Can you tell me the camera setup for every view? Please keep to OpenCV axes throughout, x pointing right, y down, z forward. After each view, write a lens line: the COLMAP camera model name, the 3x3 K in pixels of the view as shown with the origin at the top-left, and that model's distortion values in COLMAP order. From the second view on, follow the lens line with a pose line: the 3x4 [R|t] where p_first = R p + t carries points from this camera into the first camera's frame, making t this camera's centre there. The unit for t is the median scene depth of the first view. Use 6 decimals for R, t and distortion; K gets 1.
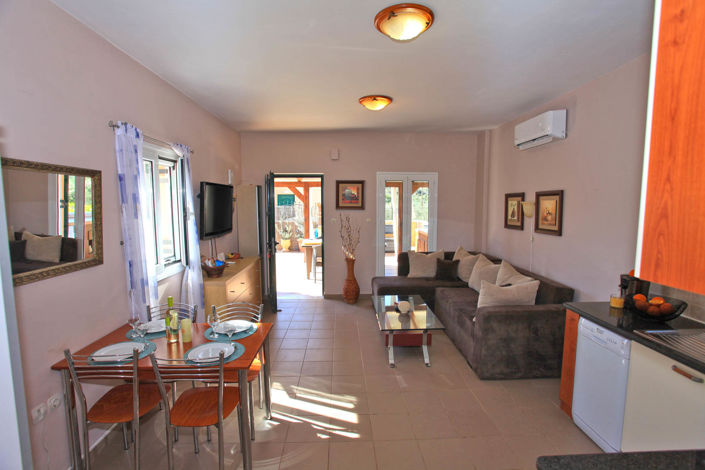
lens RADIAL K [[346.4, 0, 352.5], [0, 346.4, 238.2], [0, 0, 1]] dist [-0.071053, 0.030314]
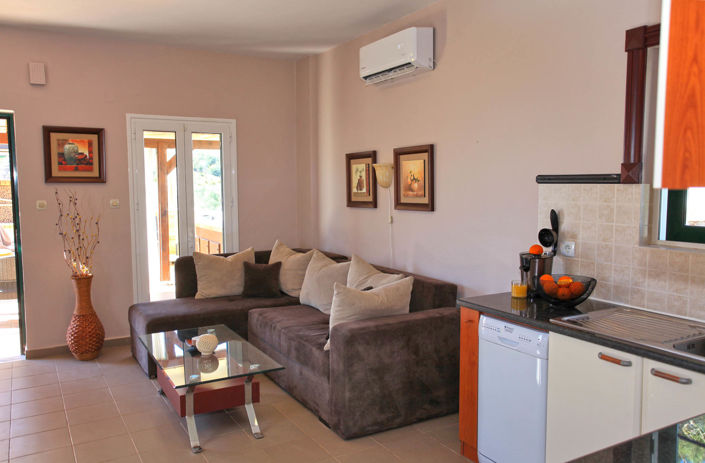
lens RADIAL K [[584.5, 0, 361.5], [0, 584.5, 234.9], [0, 0, 1]] dist [-0.006685, 0.004268]
pose [[0.878184, -0.048071, 0.475901, -0.082690], [0.055670, 0.998447, -0.001875, 0.035990], [-0.475072, 0.028140, 0.879497, 0.021209]]
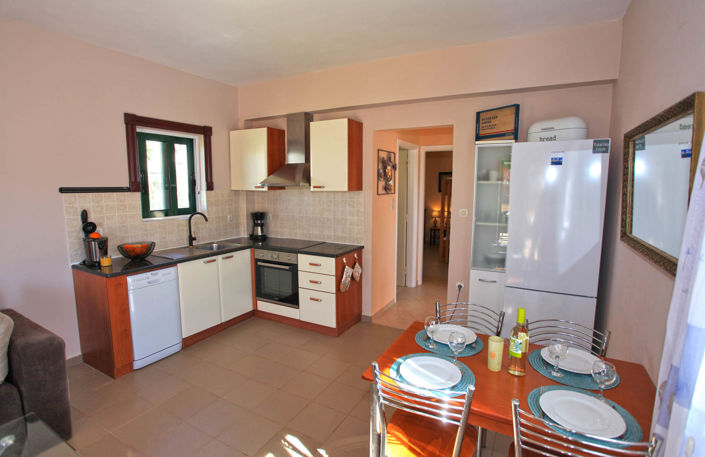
lens RADIAL K [[348.7, 0, 352.5], [0, 348.7, 228.5], [0, 0, 1]] dist [-0.036086, 0.000204]
pose [[-0.857149, -0.072037, 0.510006, -0.368594], [0.046095, 0.975470, 0.215253, -0.092964], [-0.513002, 0.208013, -0.832802, 1.048774]]
